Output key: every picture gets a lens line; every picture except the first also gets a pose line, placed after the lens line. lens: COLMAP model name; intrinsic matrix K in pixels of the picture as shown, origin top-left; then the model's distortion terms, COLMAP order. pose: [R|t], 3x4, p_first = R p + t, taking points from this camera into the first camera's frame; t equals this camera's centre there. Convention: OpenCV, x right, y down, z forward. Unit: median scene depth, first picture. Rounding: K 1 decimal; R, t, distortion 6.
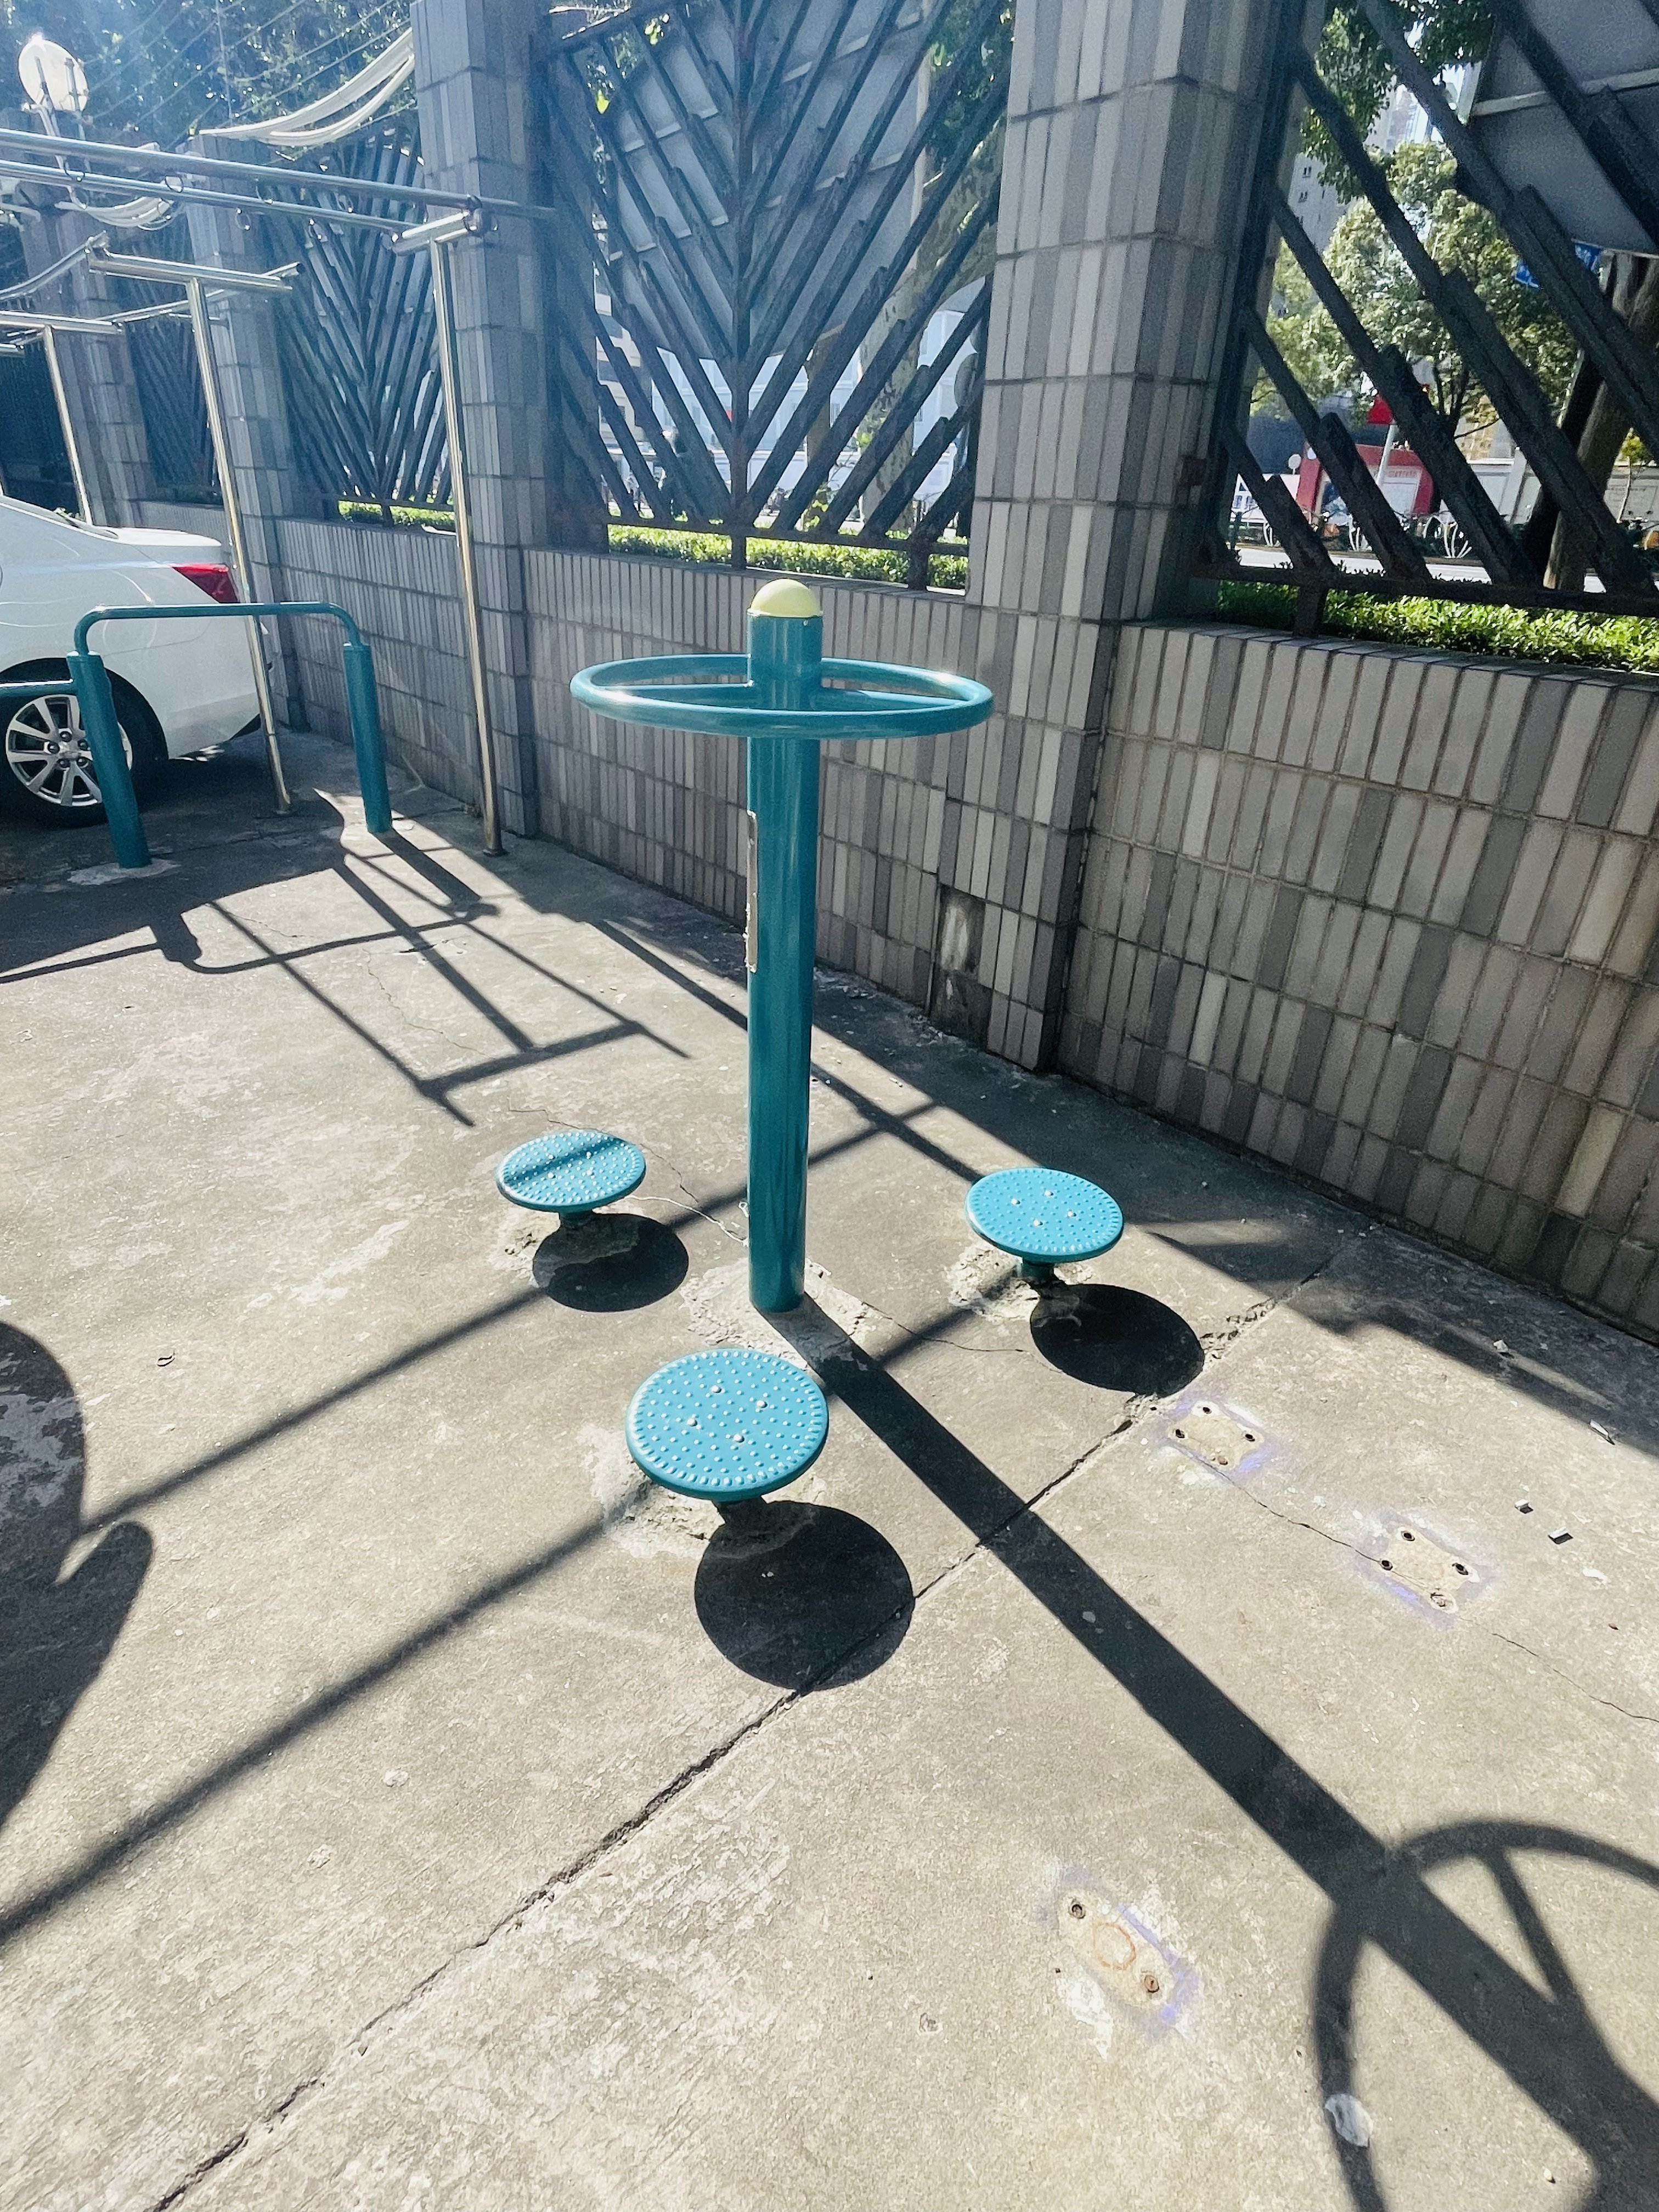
lens RADIAL K [[1185.6, 0, 829.5], [0, 1185.6, 1106.0], [0, 0, 1]] dist [-0.006855, 0.003825]
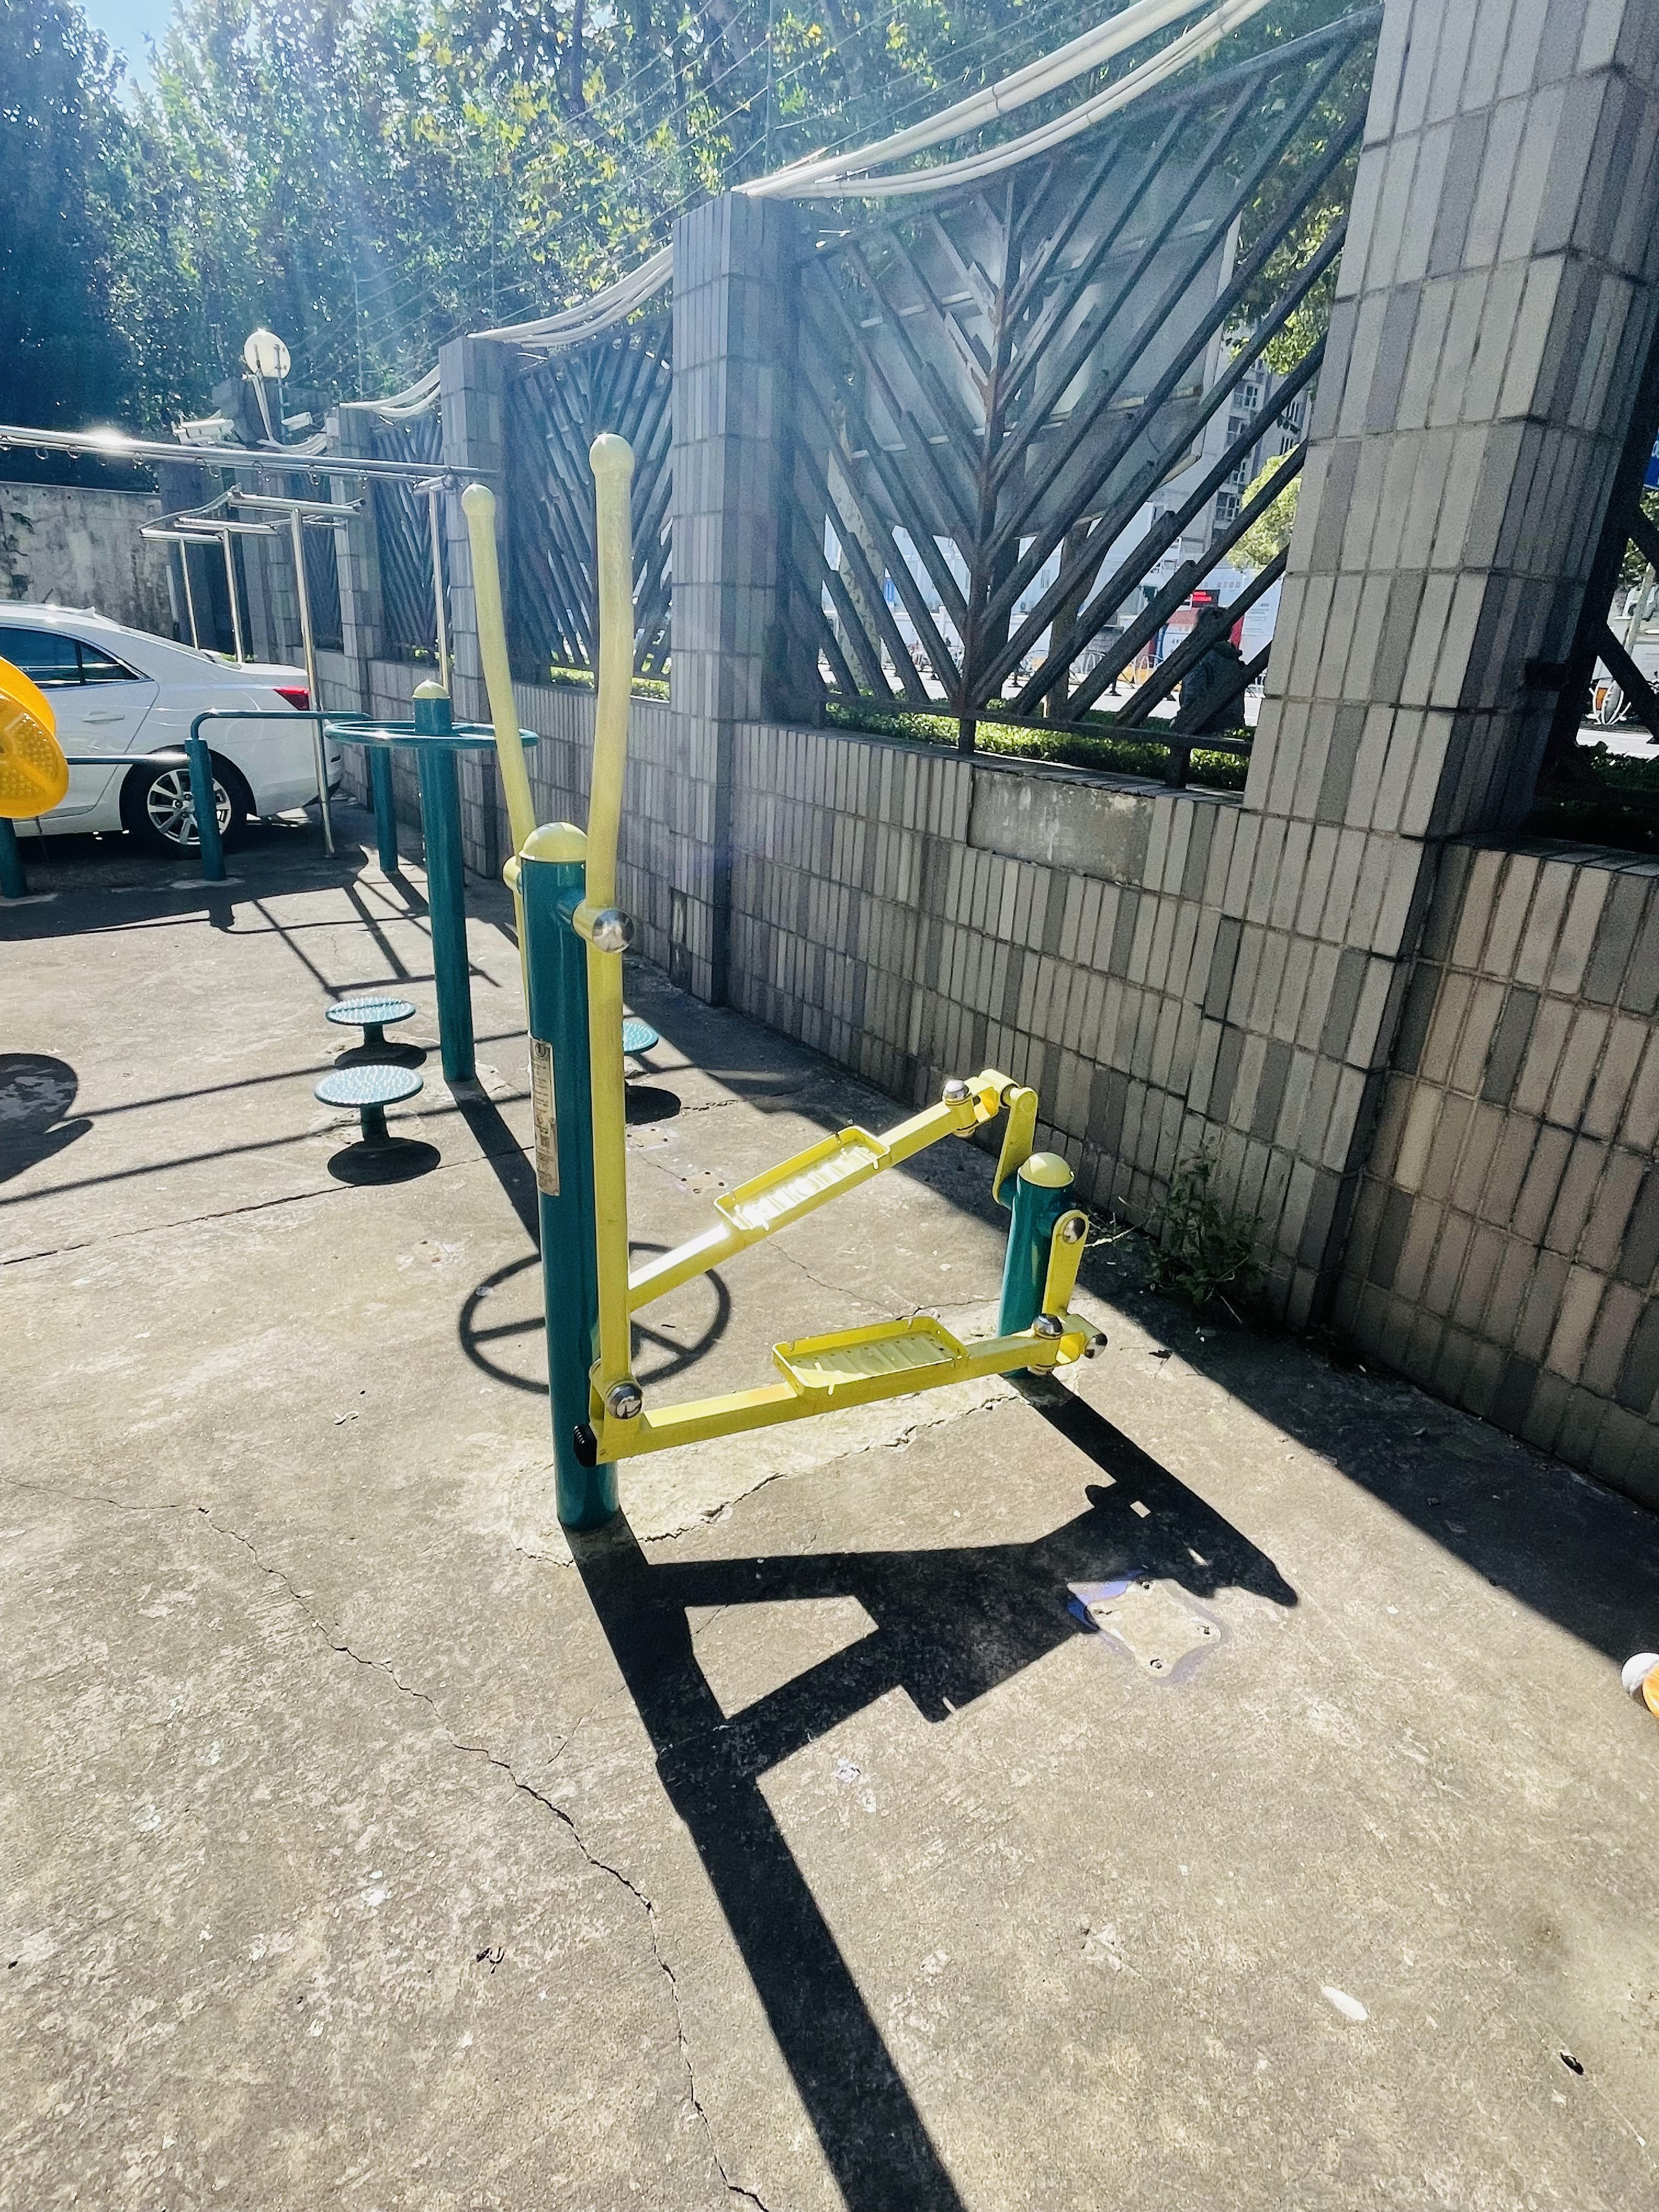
lens RADIAL K [[1185.6, 0, 829.5], [0, 1185.6, 1106.0], [0, 0, 1]] dist [-0.006855, 0.003825]
pose [[0.991658, 0.059326, -0.114434, 0.503369], [-0.071639, 0.991710, -0.106676, 0.251748], [0.107157, 0.113985, 0.987687, -0.483670]]
